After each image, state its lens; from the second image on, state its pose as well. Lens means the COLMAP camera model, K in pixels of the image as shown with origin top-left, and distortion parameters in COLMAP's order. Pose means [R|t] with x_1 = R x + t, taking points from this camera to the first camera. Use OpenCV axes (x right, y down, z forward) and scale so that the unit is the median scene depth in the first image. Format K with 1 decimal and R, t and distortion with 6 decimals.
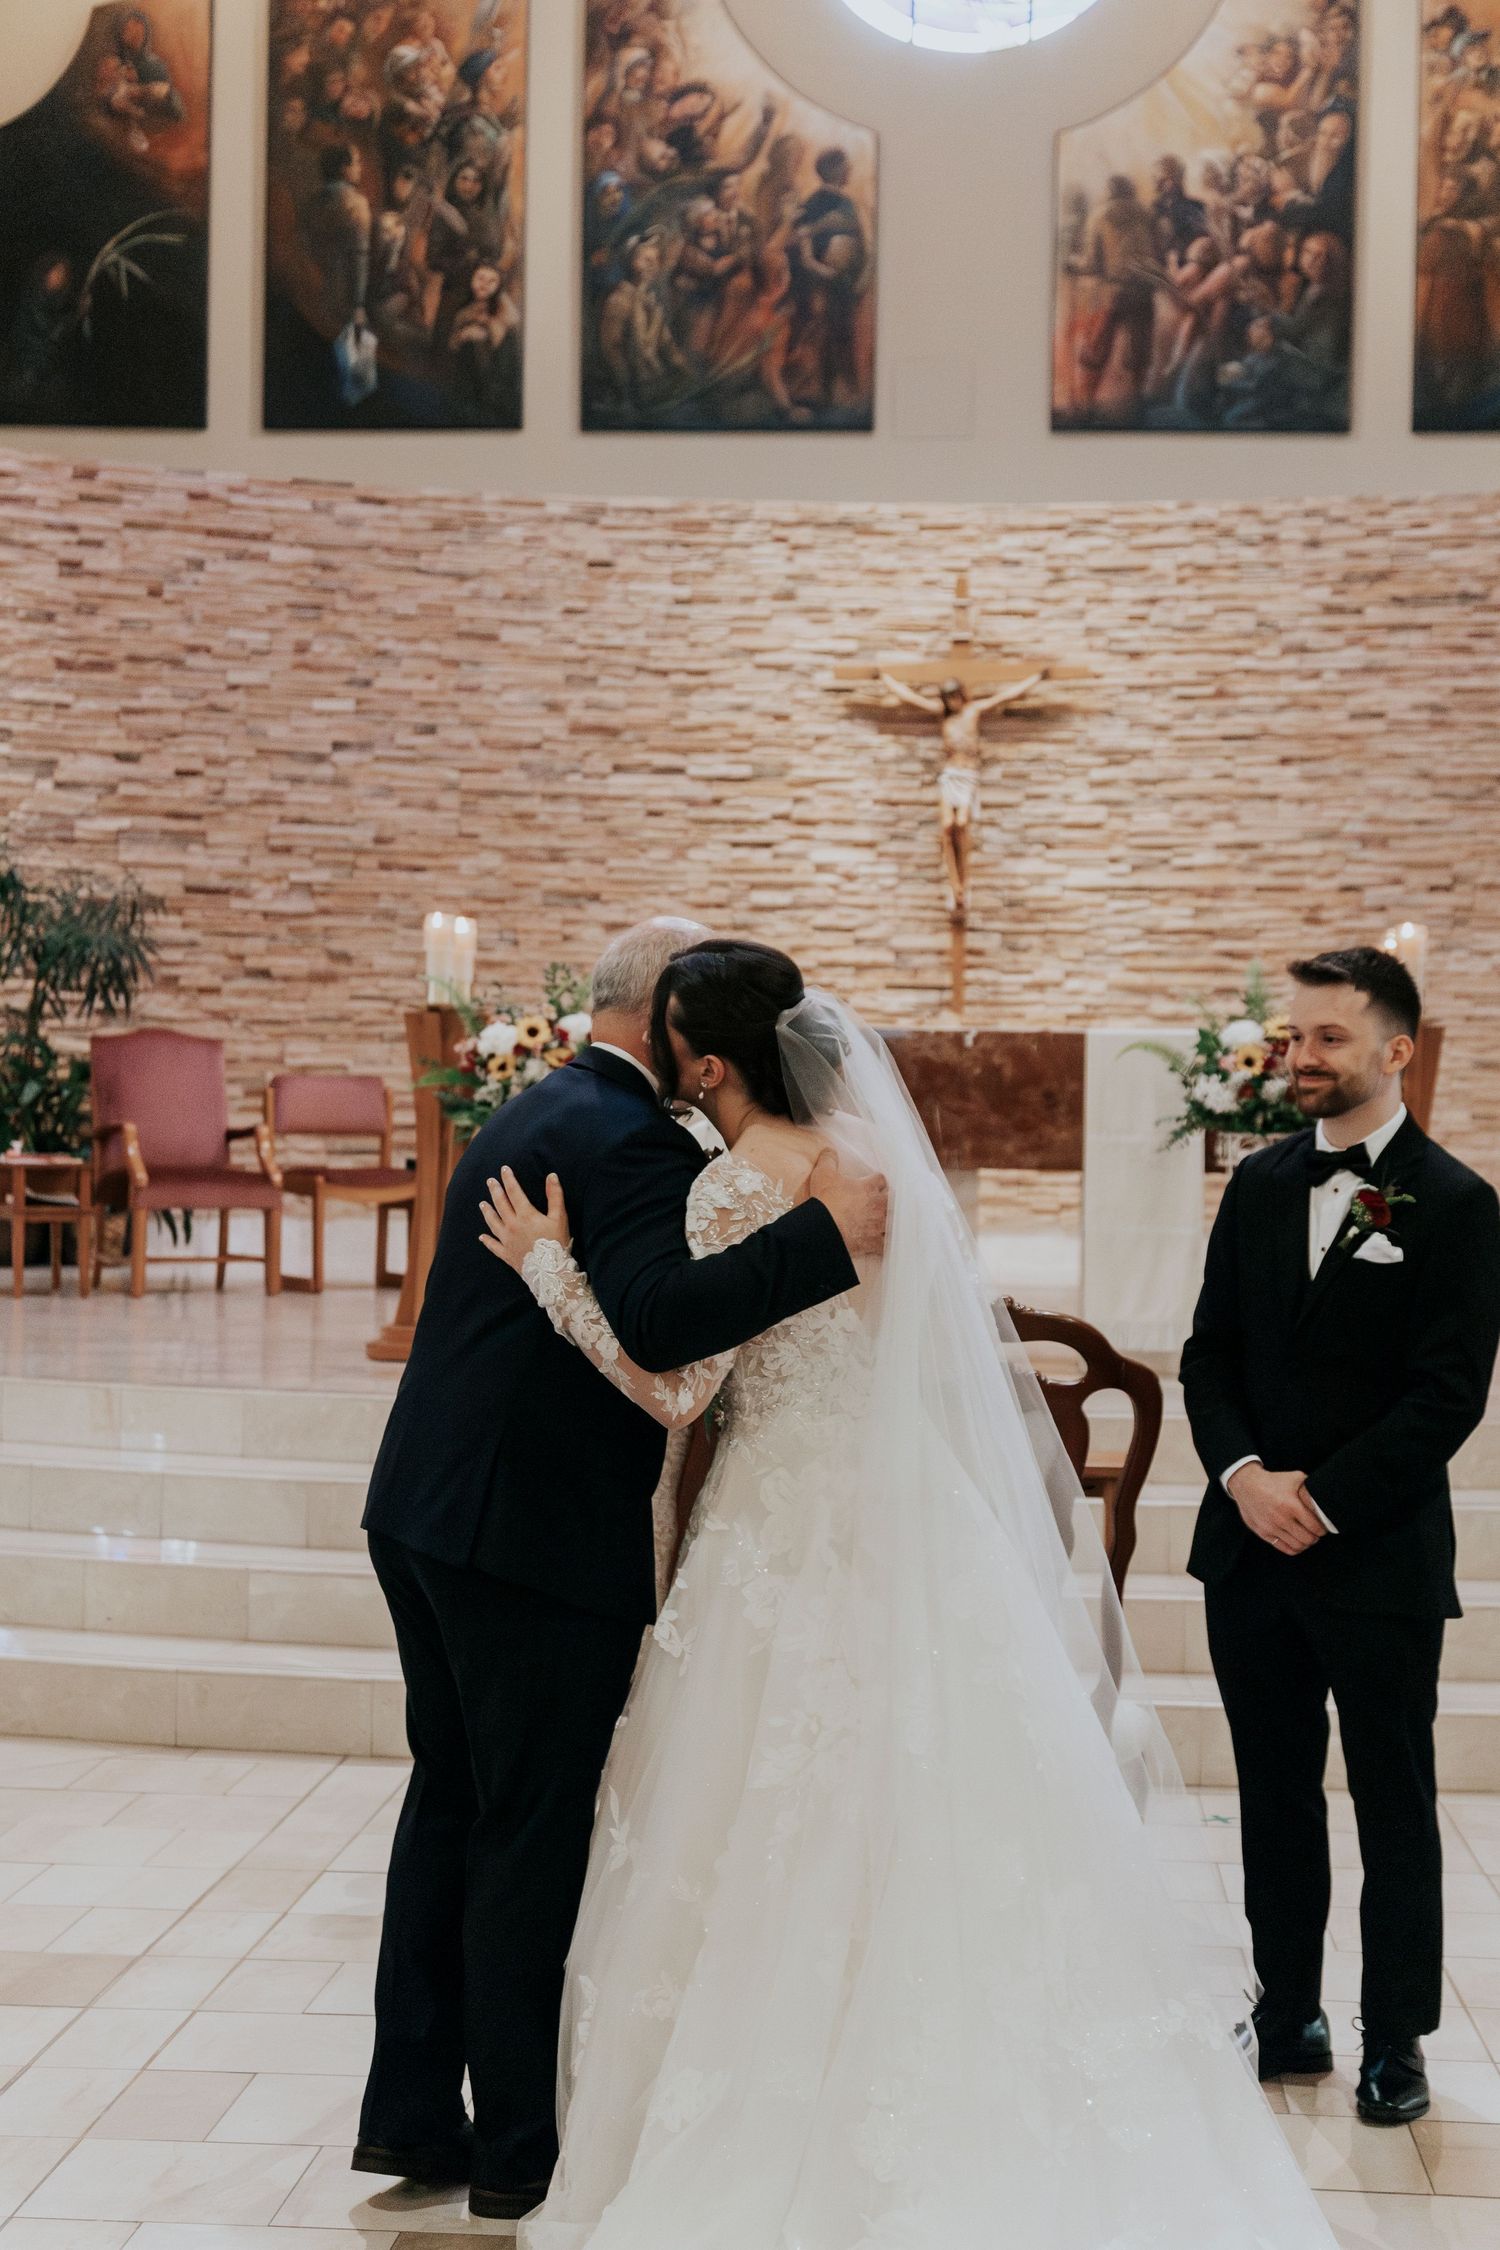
lens RADIAL K [[3380.4, 0, 753.3], [0, 3380.4, 1118.1], [0, 0, 1]] dist [-0.017976, 0.000000]
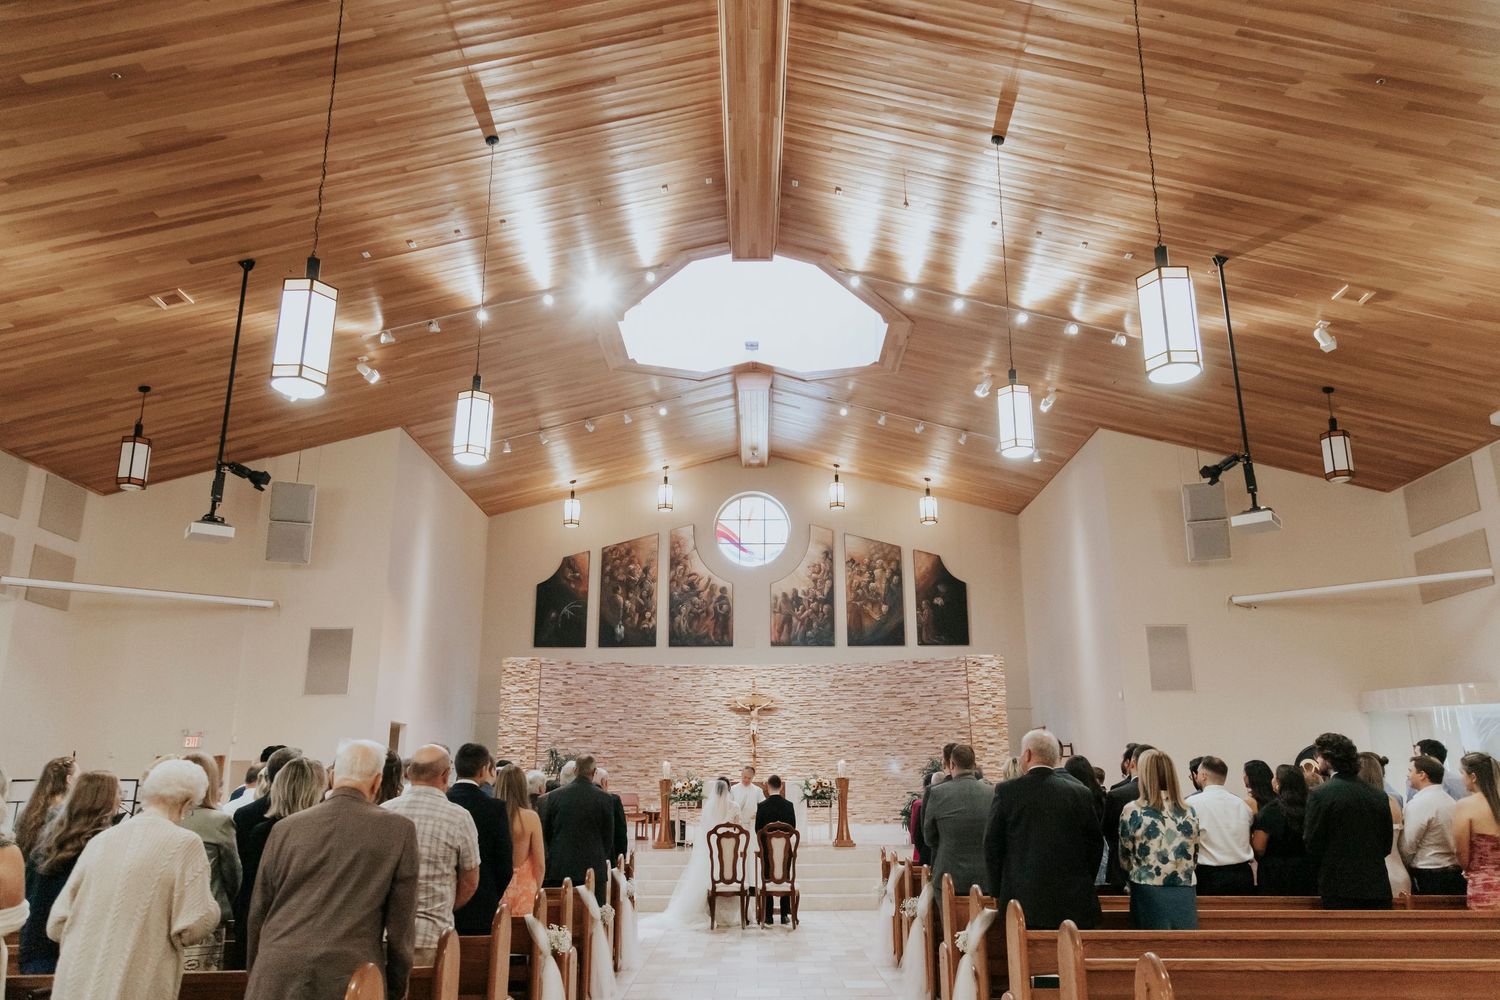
lens RADIAL K [[1082.7, 0, 765.5], [0, 1082.7, 508.4], [0, 0, 1]] dist [0.007343, 0.000211]
pose [[0.995799, -0.002603, 0.091524, -0.056245], [0.026594, 0.964725, -0.261913, 0.003961], [-0.087614, 0.263247, 0.960742, -0.486498]]
